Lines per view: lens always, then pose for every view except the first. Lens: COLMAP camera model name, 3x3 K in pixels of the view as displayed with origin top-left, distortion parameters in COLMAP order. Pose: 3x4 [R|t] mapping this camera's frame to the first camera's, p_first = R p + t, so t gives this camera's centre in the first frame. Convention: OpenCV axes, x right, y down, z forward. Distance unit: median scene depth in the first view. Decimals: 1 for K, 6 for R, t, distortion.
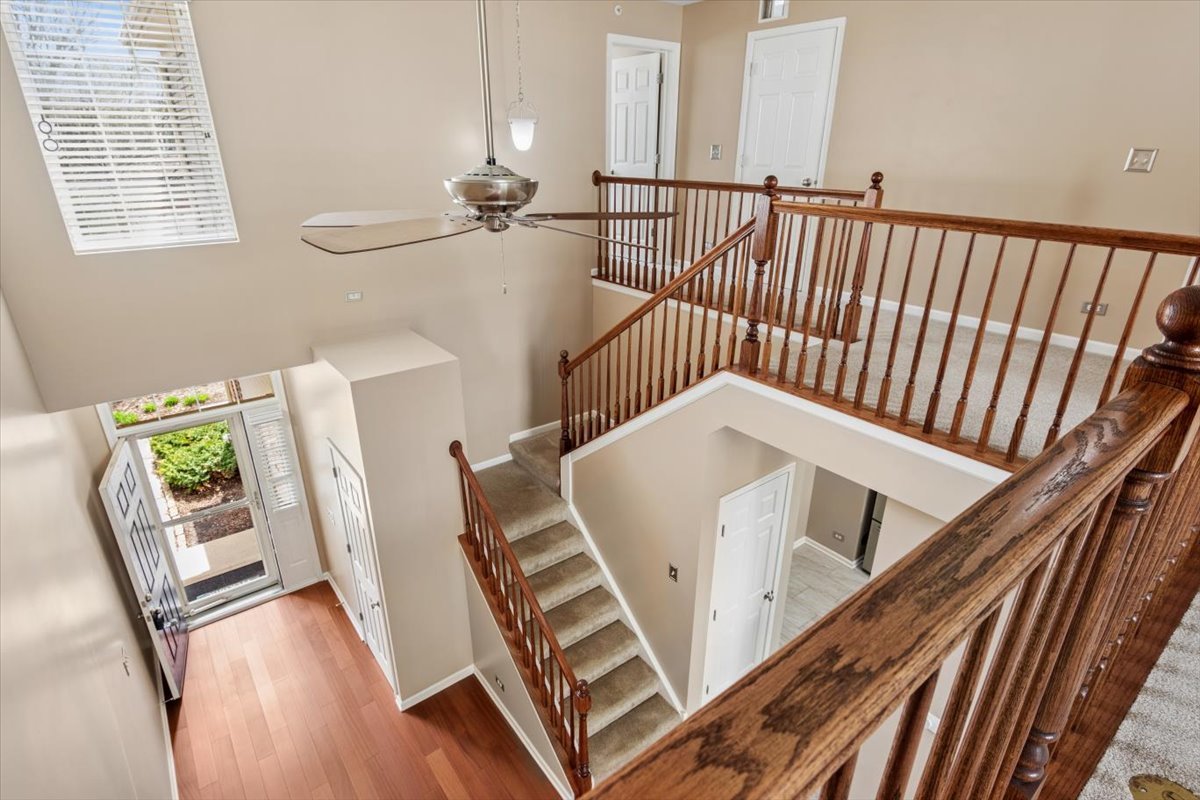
lens RADIAL K [[625.9, 0, 602.0], [0, 625.9, 412.0], [0, 0, 1]] dist [0.004053, -0.009358]
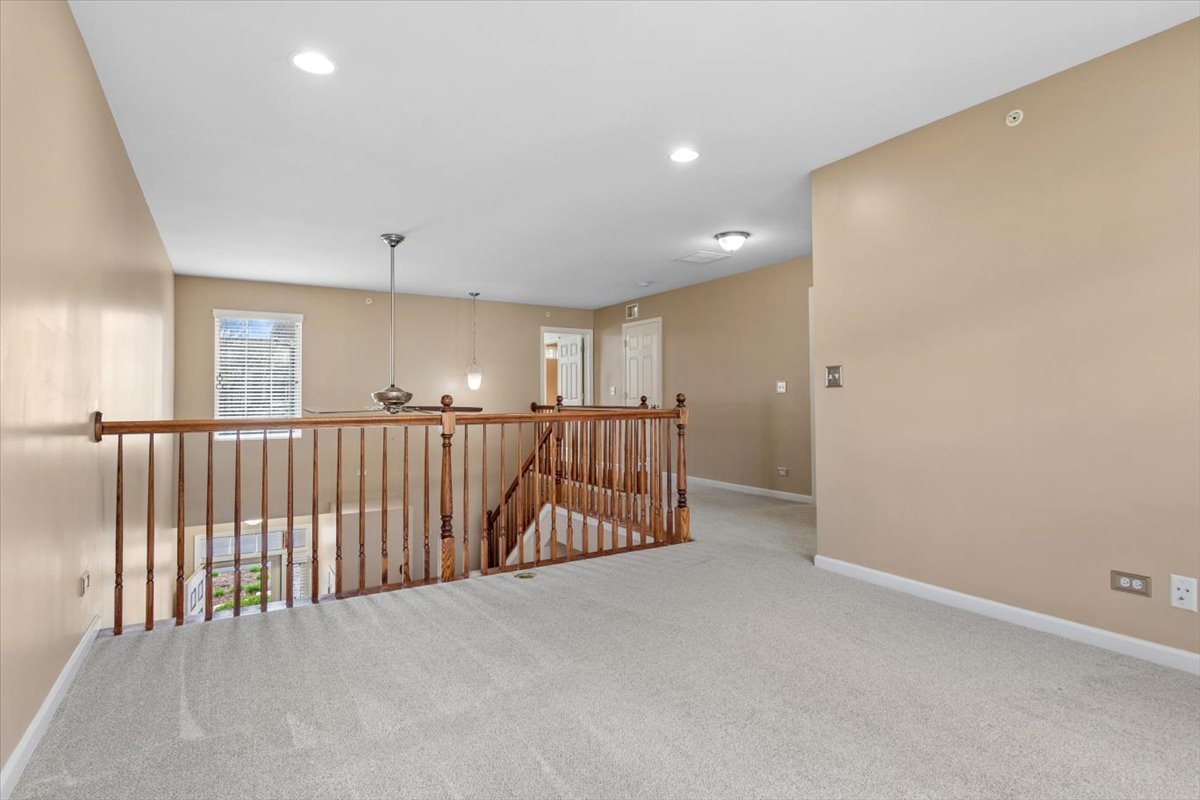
lens RADIAL K [[625.9, 0, 602.0], [0, 625.9, 412.0], [0, 0, 1]] dist [0.004053, -0.009358]
pose [[0.994202, -0.006797, -0.107316, 0.485438], [-0.033670, 0.928136, -0.370714, 0.310448], [0.102124, 0.372178, 0.922526, -0.614413]]
